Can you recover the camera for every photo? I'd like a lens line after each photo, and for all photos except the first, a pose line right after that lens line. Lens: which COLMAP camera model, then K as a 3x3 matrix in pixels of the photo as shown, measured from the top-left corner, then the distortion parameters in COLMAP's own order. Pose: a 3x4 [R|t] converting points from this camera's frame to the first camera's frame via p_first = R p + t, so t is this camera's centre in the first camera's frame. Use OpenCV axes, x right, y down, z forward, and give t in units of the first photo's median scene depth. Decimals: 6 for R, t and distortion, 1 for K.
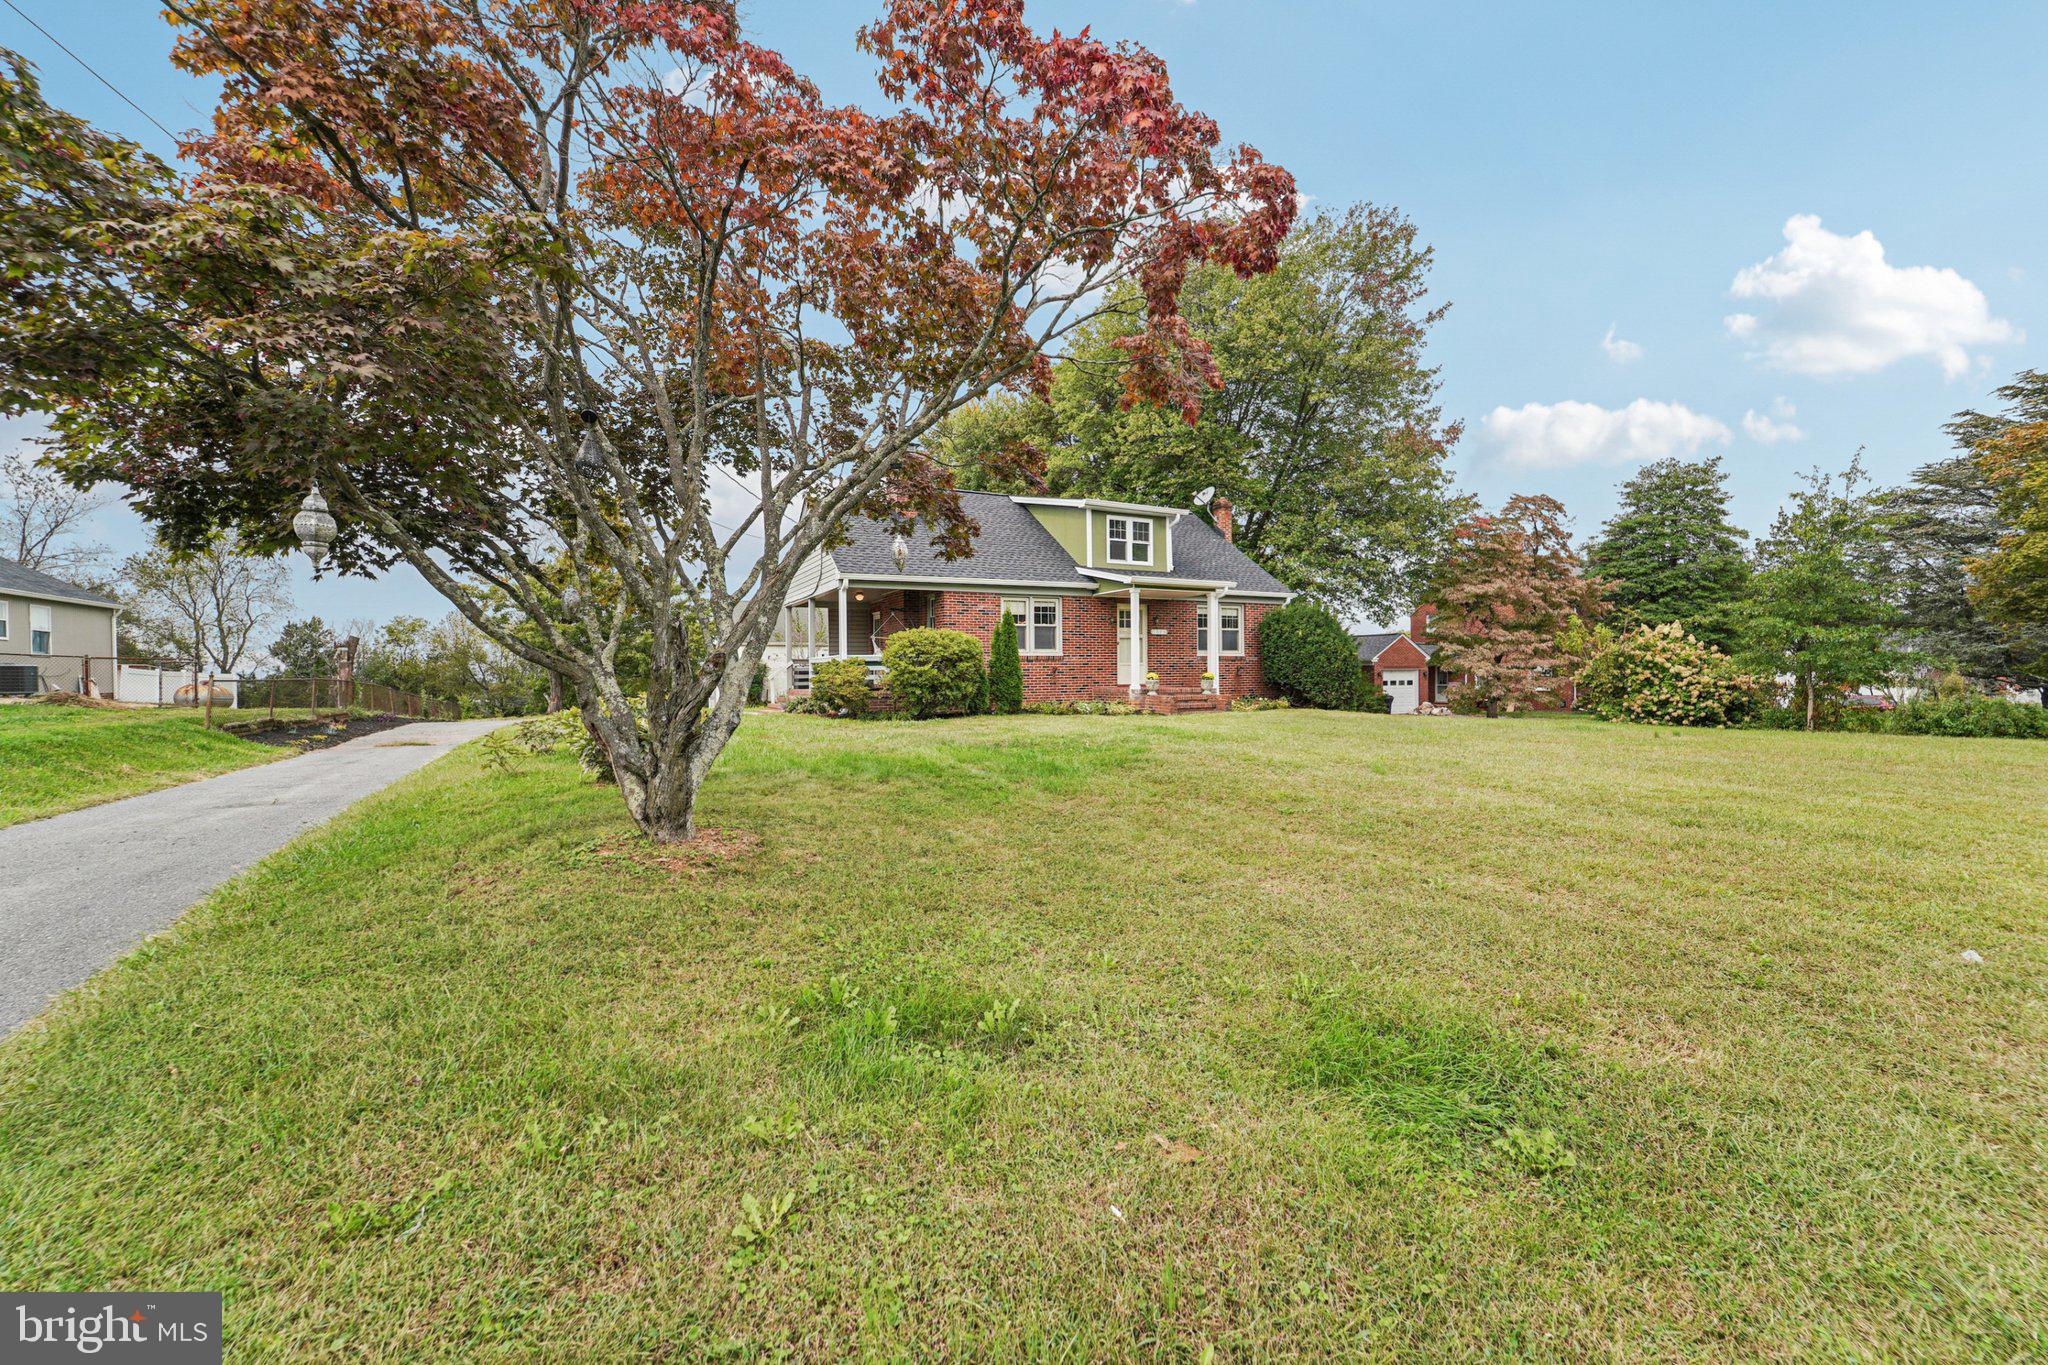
lens RADIAL K [[832.2, 0, 1017.3], [0, 832.2, 665.1], [0, 0, 1]] dist [-0.028801, 0.002956]
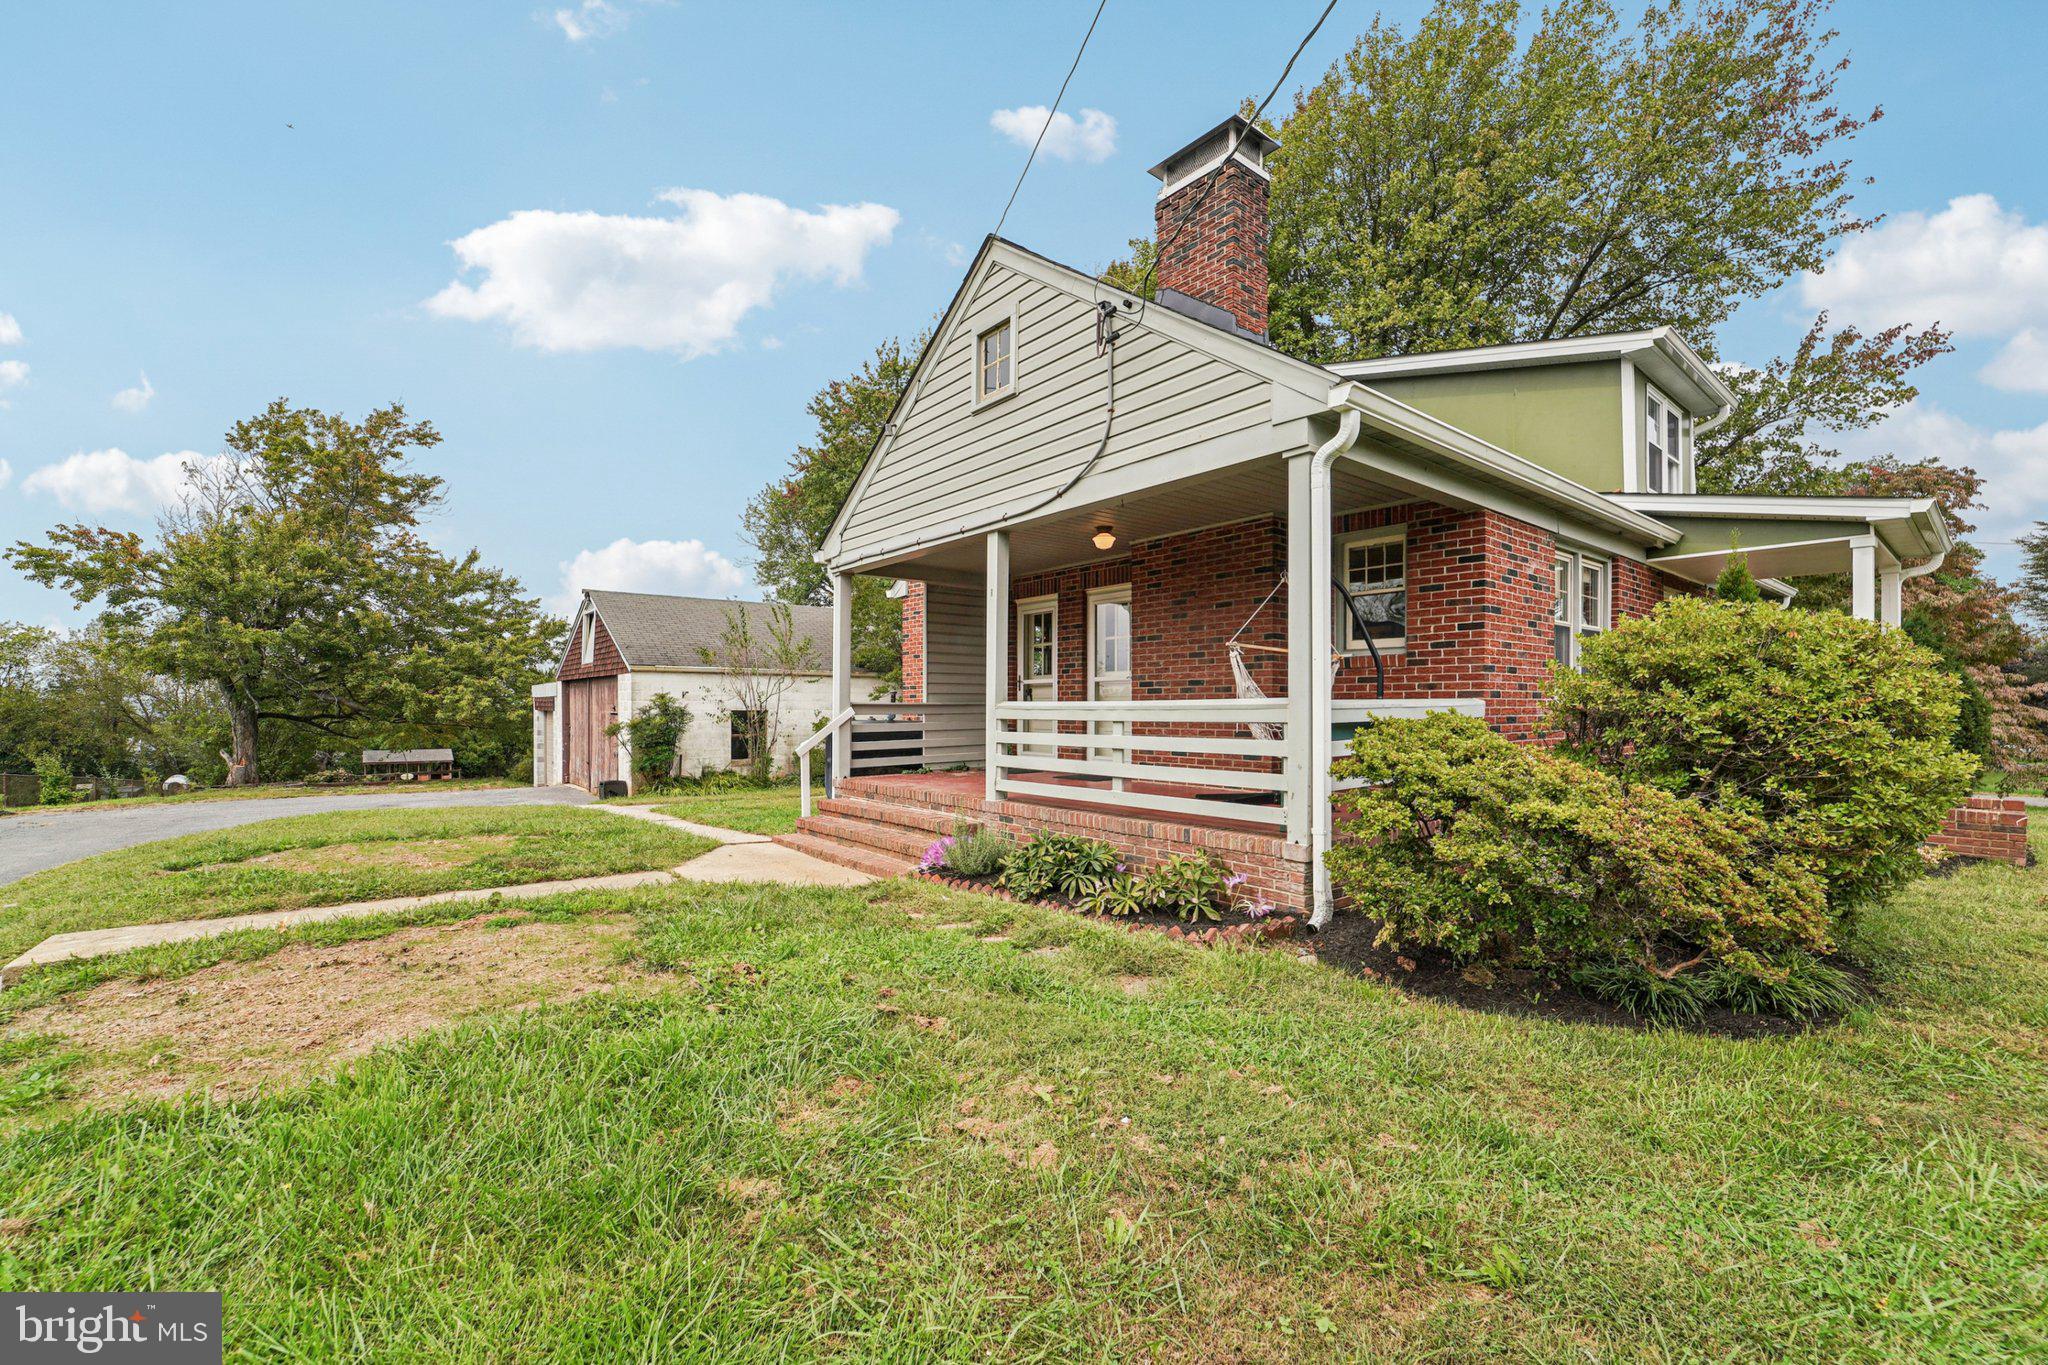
lens RADIAL K [[832.2, 0, 1016.9], [0, 832.2, 697.5], [0, 0, 1]] dist [-0.028801, 0.002956]
pose [[0.975409, 0.015222, 0.219875, -0.301703], [-0.012943, 0.999847, -0.011804, -0.005872], [-0.220021, 0.008668, 0.975457, 0.630201]]
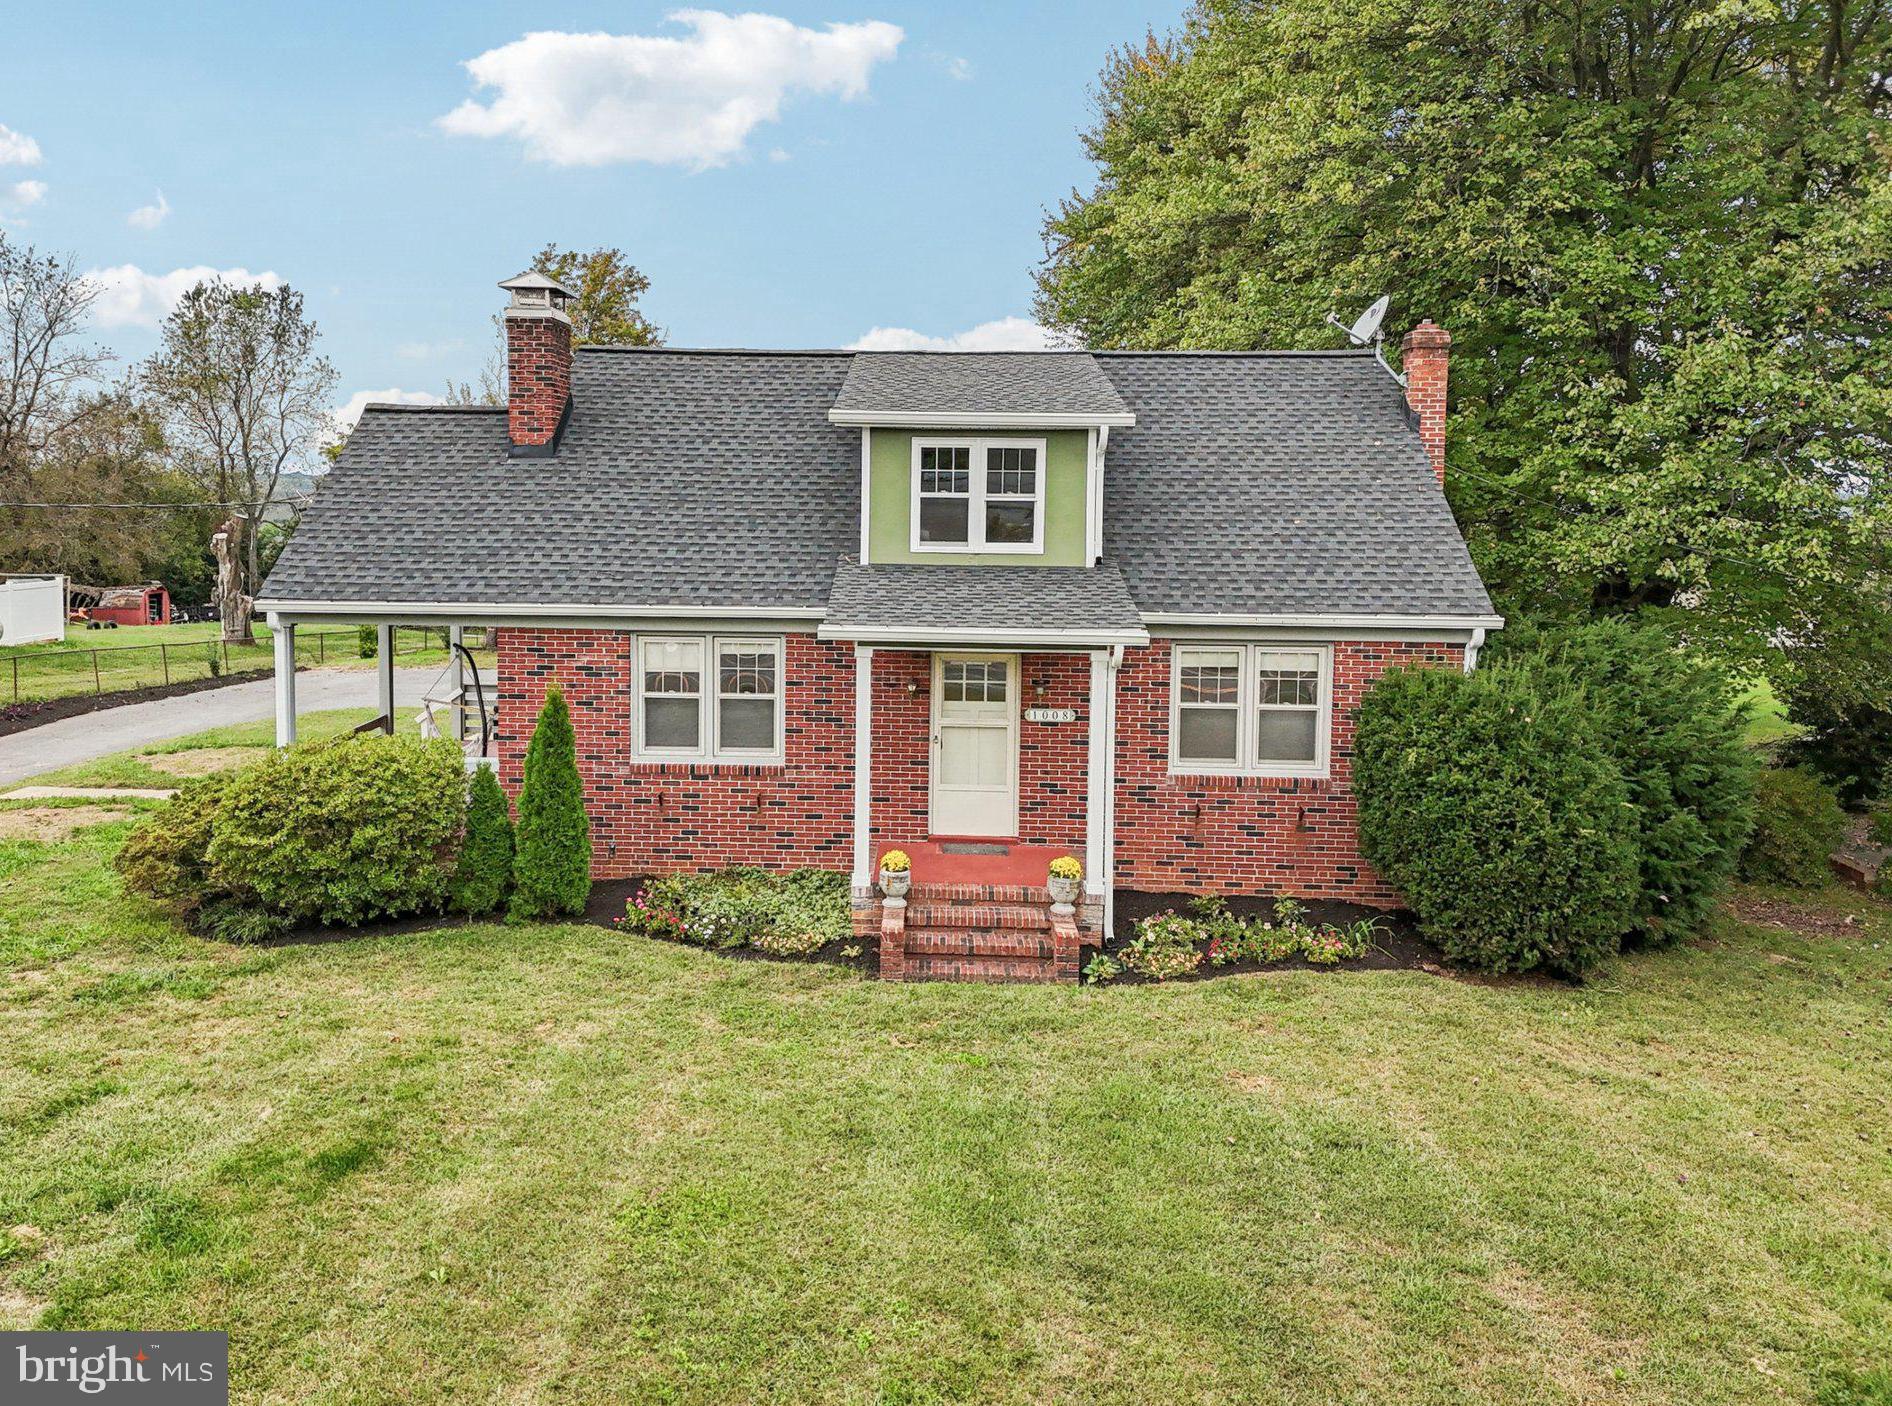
lens RADIAL K [[1518.7, 0, 855.0], [0, 1518.7, 580.2], [0, 0, 1]] dist [0.064401, -0.047437]
pose [[0.865185, 0.052876, -0.498657, 0.465149], [-0.013962, 0.996580, 0.081451, -0.168699], [0.501259, -0.063508, 0.862964, 0.305584]]
